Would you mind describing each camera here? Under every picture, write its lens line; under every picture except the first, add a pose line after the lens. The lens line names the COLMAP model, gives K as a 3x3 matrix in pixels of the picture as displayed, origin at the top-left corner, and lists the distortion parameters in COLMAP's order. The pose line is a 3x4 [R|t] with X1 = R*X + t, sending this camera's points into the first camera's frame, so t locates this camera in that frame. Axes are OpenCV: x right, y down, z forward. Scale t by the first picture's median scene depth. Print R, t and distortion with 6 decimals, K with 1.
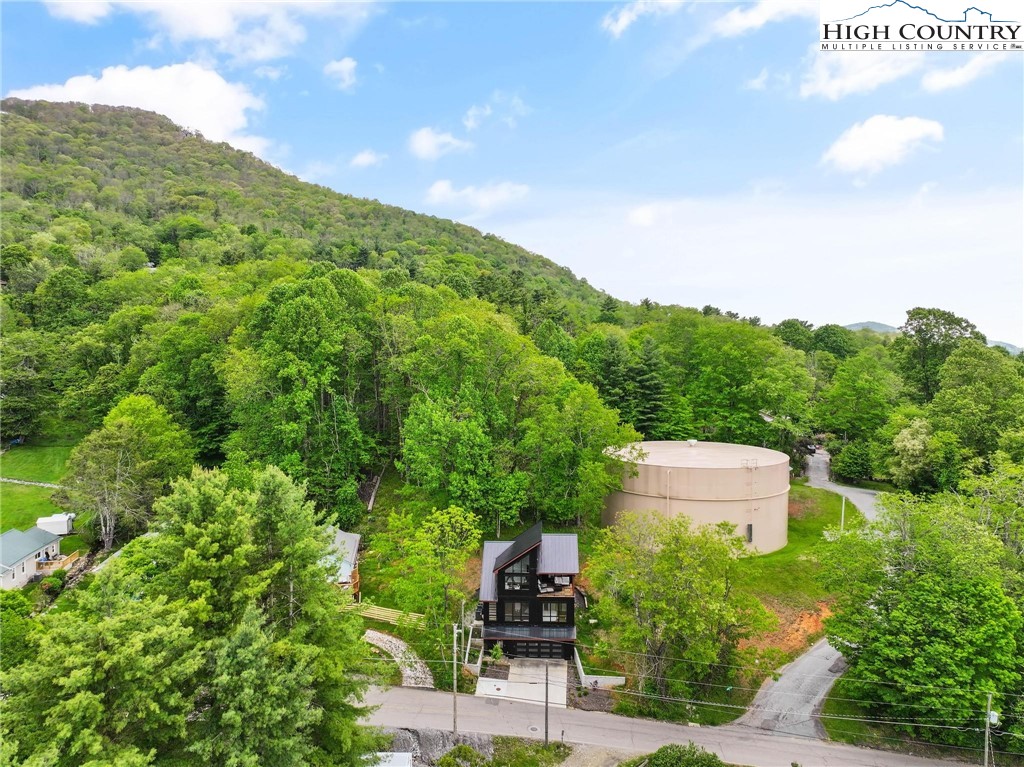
lens RADIAL K [[722.9, 0, 511.4], [0, 722.9, 384.5], [0, 0, 1]] dist [-0.002125, 0.014404]
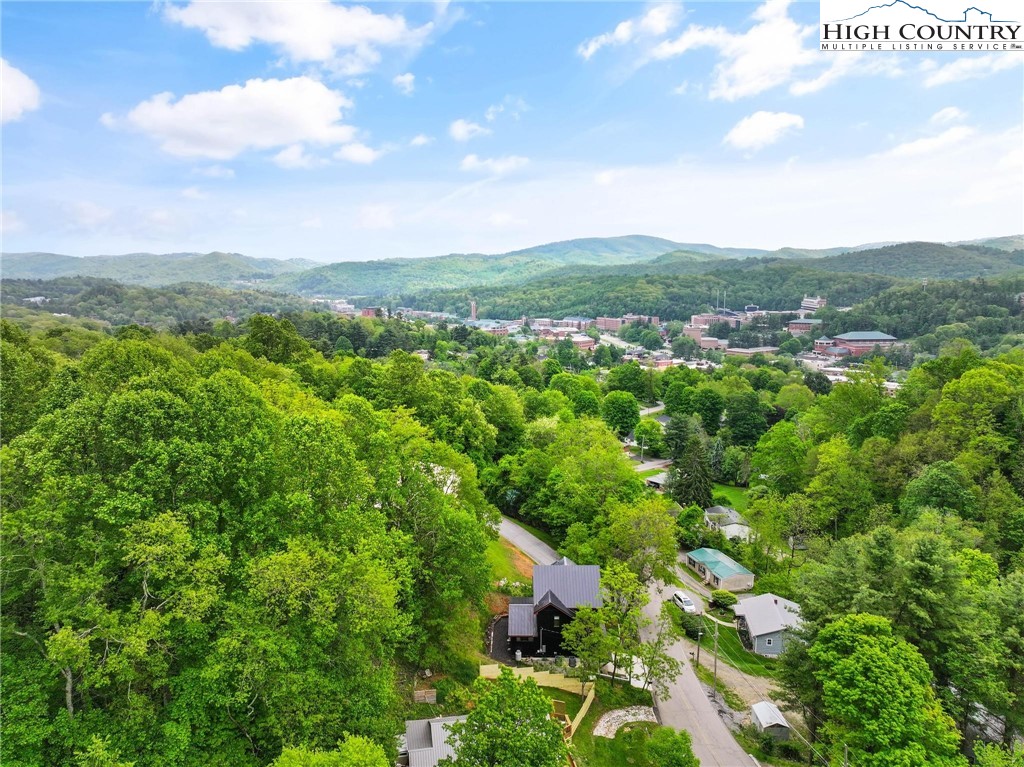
lens RADIAL K [[722.9, 0, 511.6], [0, 722.9, 385.5], [0, 0, 1]] dist [-0.002125, 0.014404]
pose [[0.999991, 0.001430, -0.004028, -0.005009], [-0.001424, 0.999998, 0.001407, 0.197339], [0.004030, -0.001401, 0.999991, -0.508603]]
